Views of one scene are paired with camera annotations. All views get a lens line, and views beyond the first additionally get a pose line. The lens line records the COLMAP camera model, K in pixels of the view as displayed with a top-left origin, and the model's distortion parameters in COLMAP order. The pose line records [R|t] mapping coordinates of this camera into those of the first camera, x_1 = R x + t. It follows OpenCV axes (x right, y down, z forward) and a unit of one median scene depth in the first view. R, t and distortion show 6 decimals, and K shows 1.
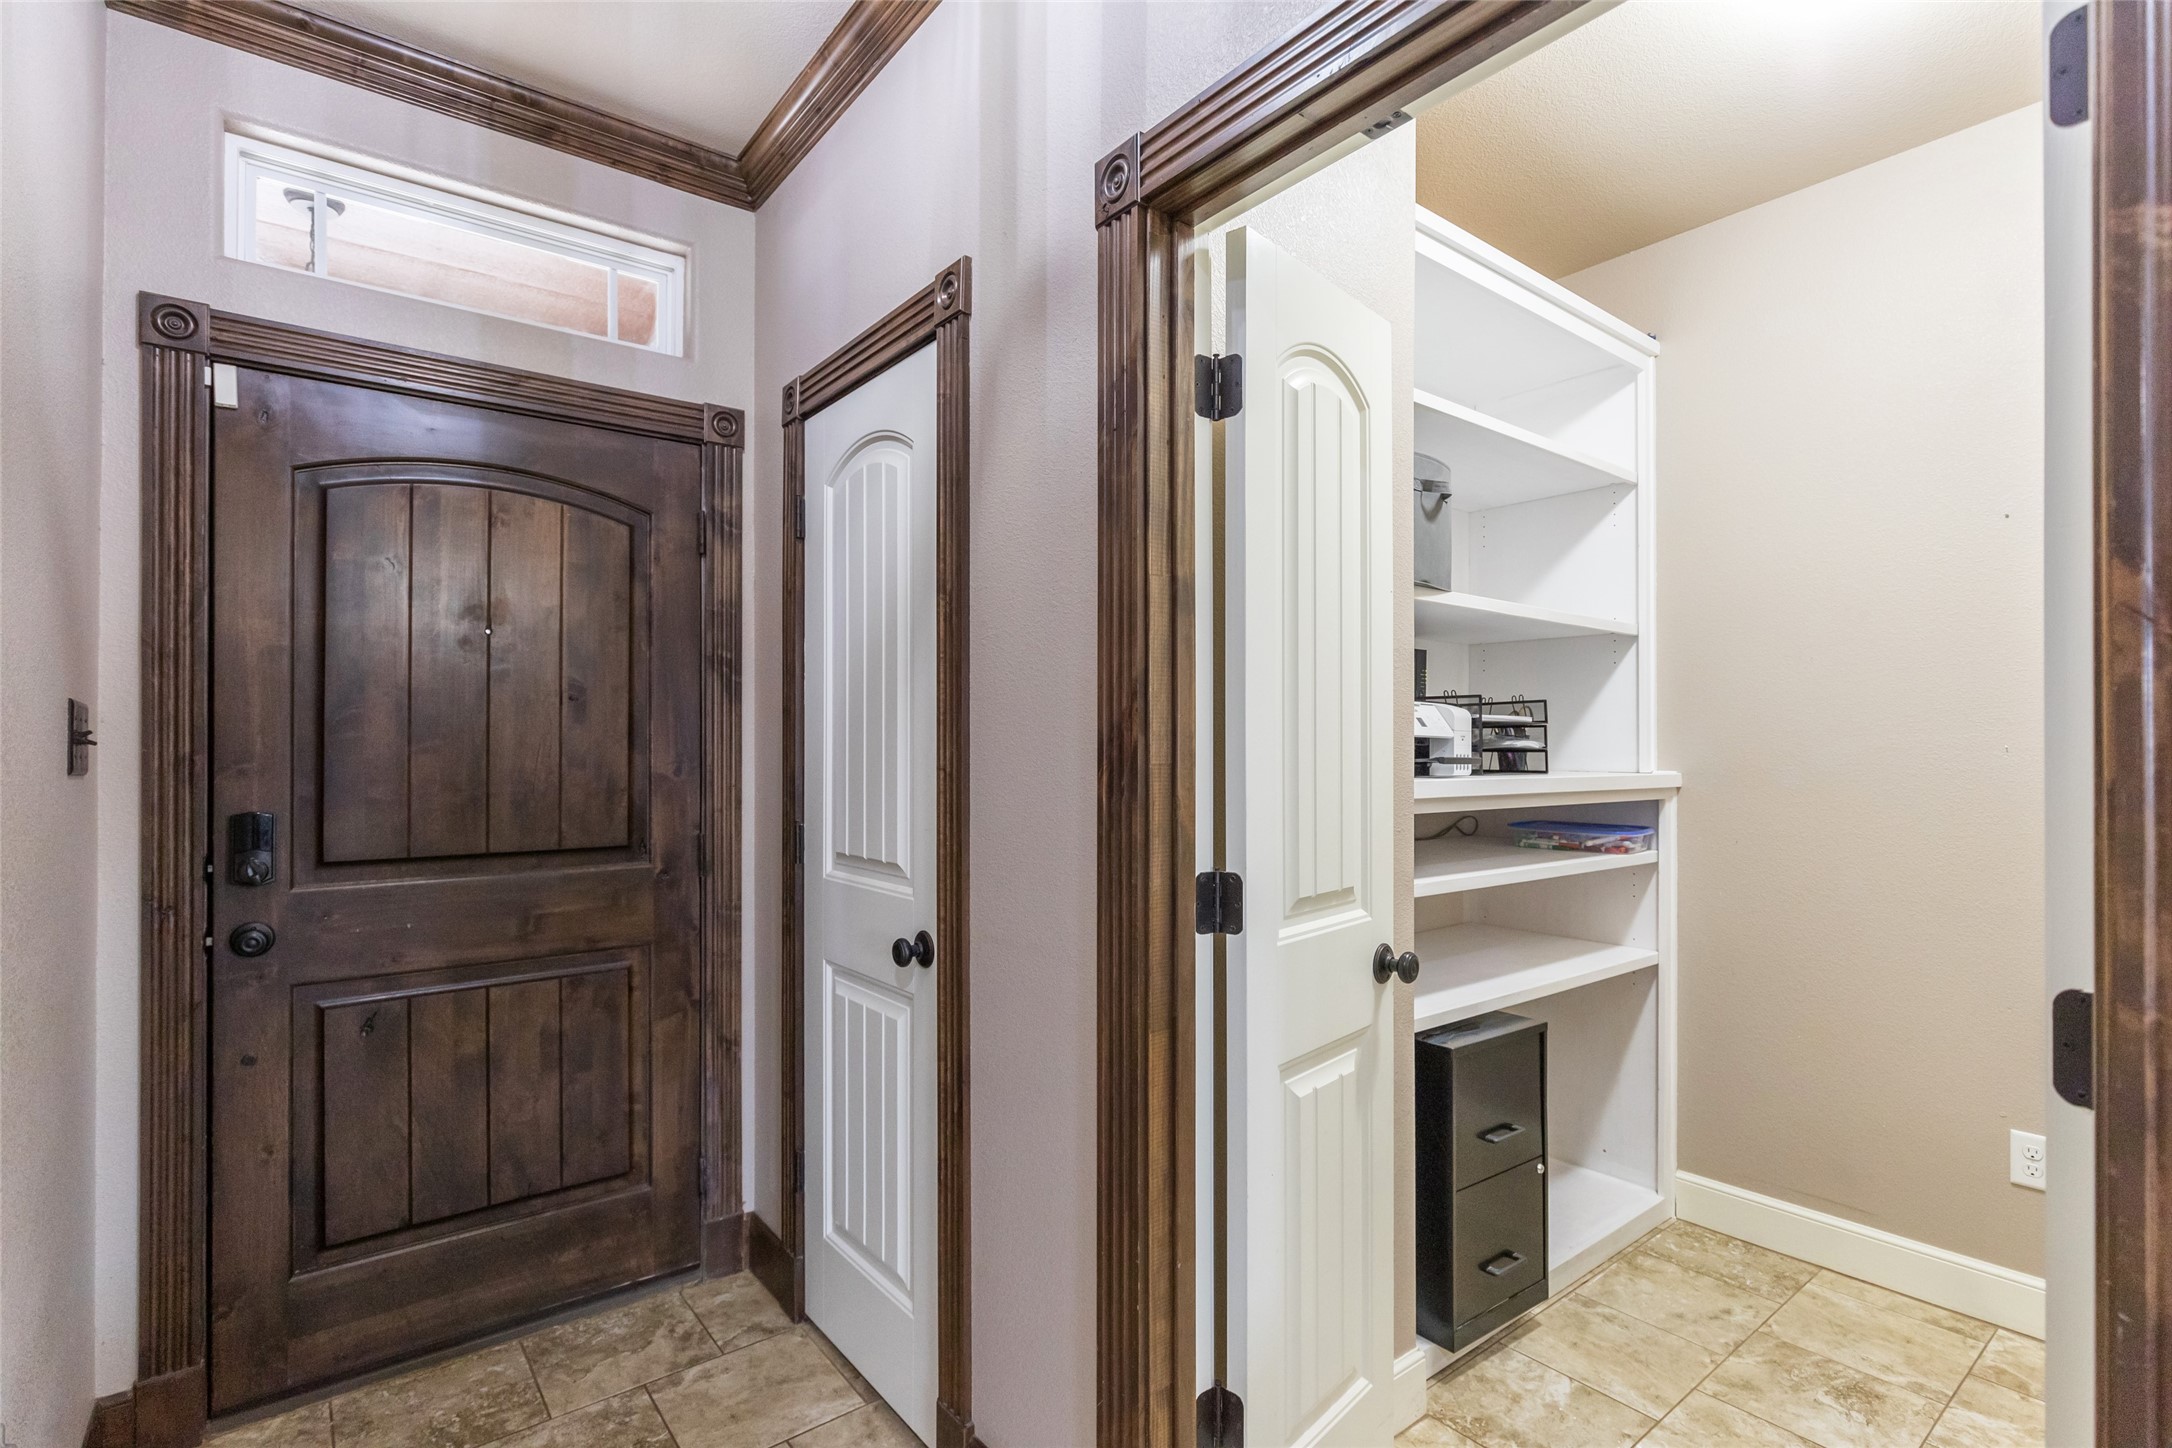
lens RADIAL K [[1036.5, 0, 1072.2], [0, 1036.5, 757.7], [0, 0, 1]] dist [-0.004675, -0.000009]
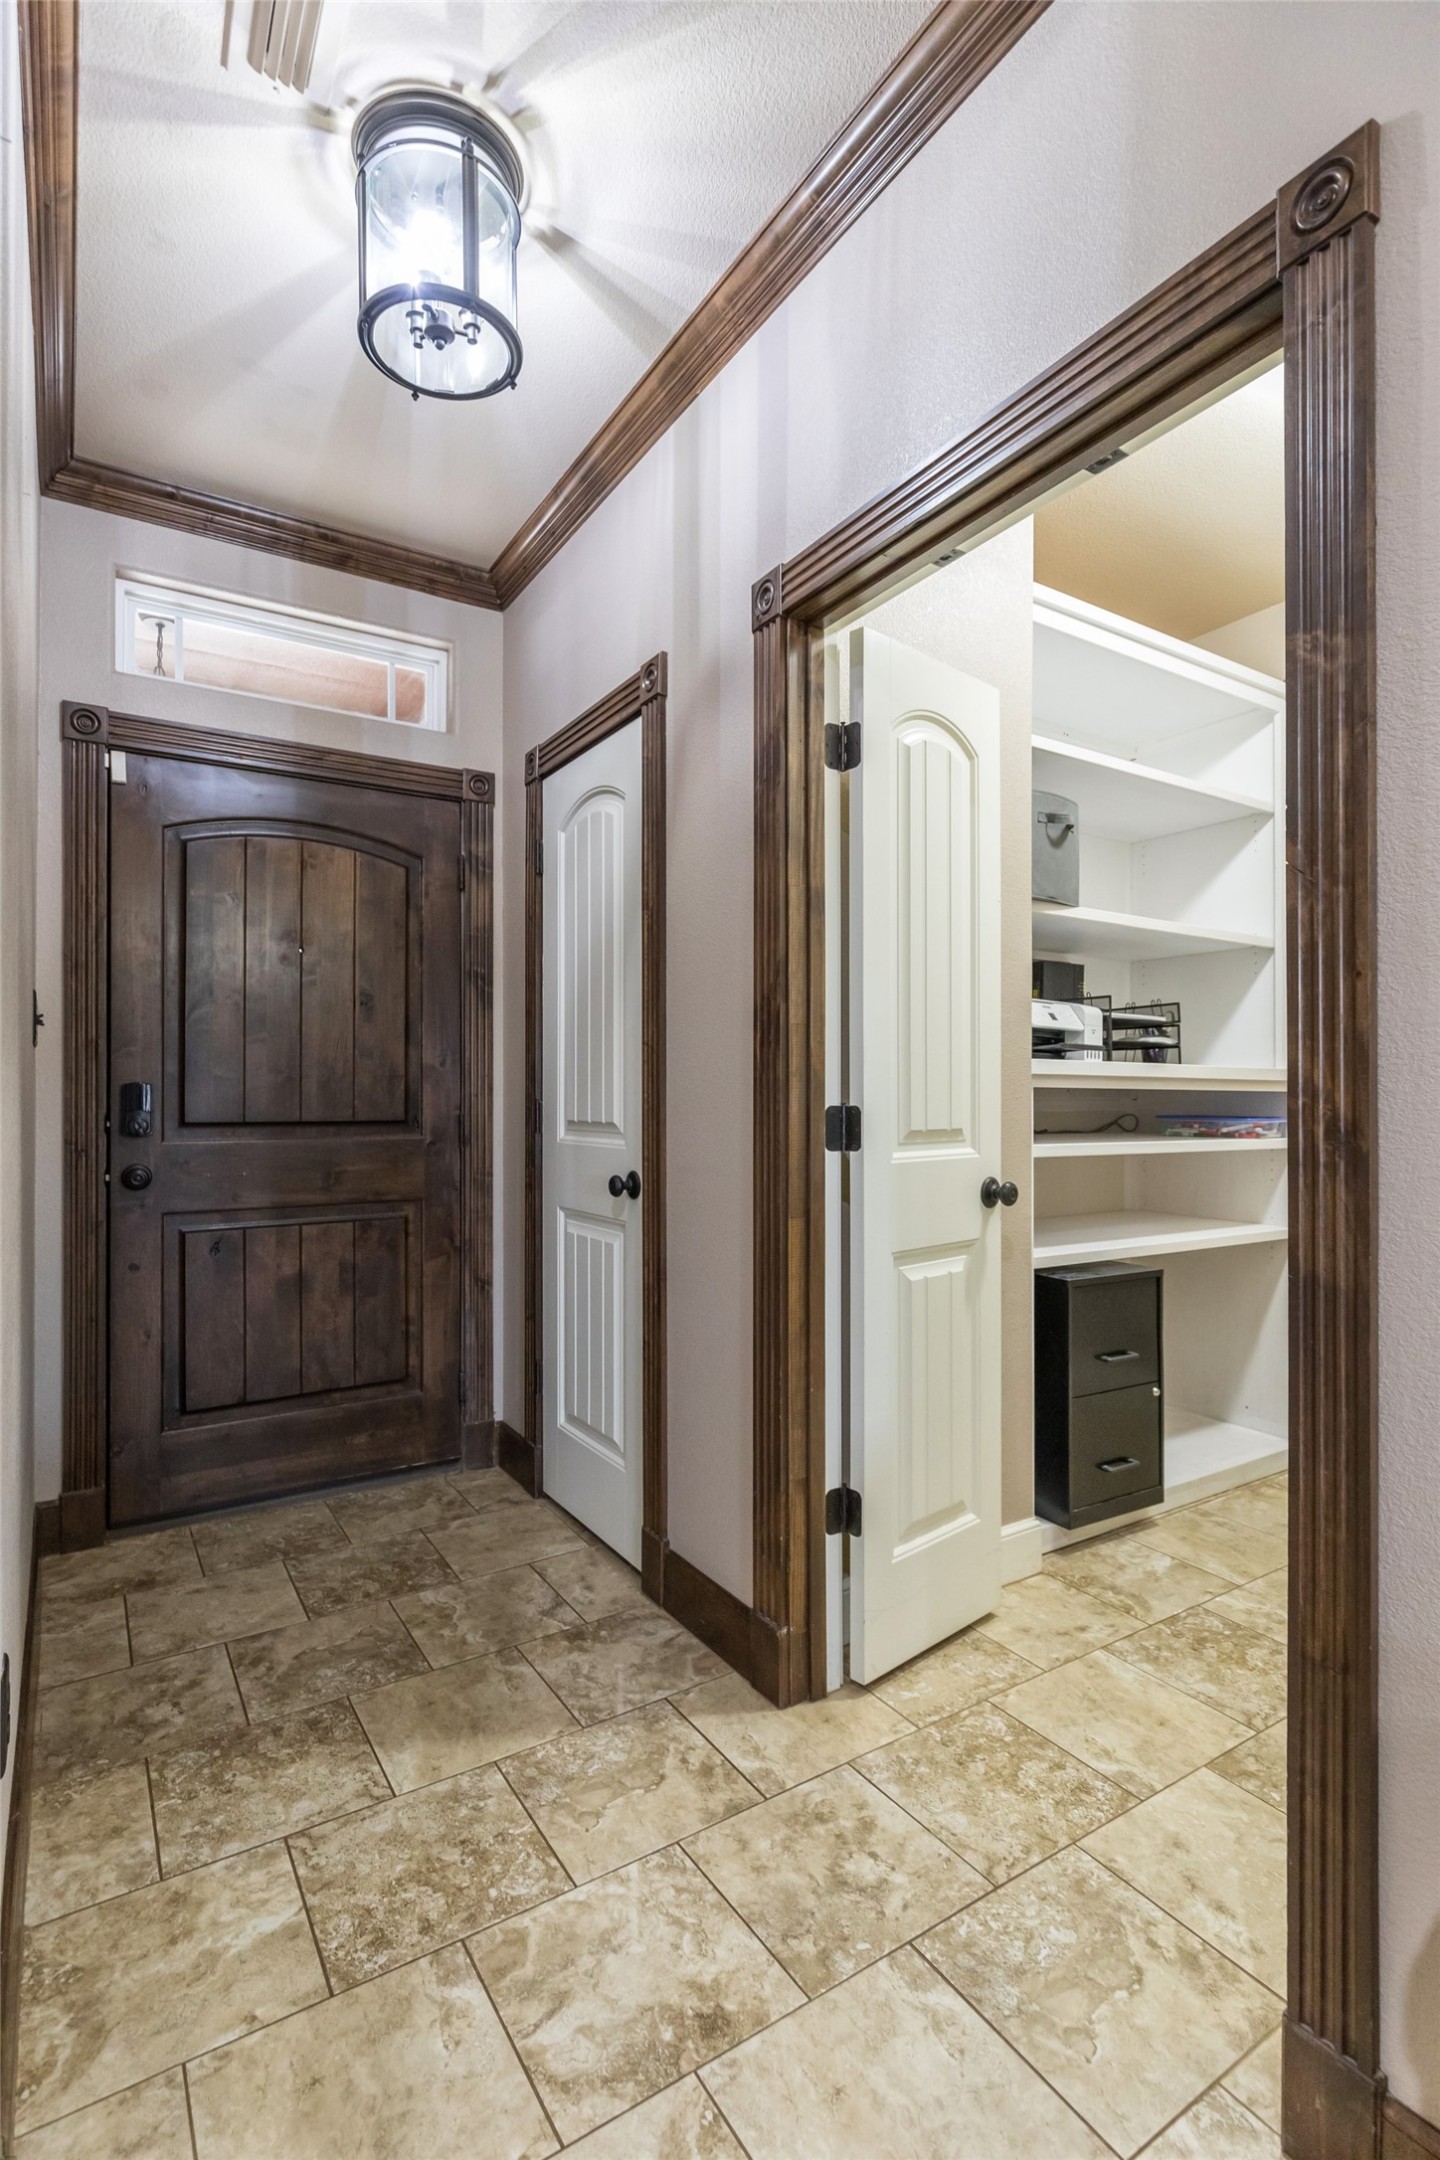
lens RADIAL K [[1013.7, 0, 720.0], [0, 1013.7, 1080.0], [0, 0, 1]] dist [-0.001231, 0.000022]
pose [[0.996564, -0.005927, -0.082610, 0.060985], [0.004281, 0.999789, -0.020084, 0.070034], [0.082711, 0.019661, 0.996380, -0.219601]]
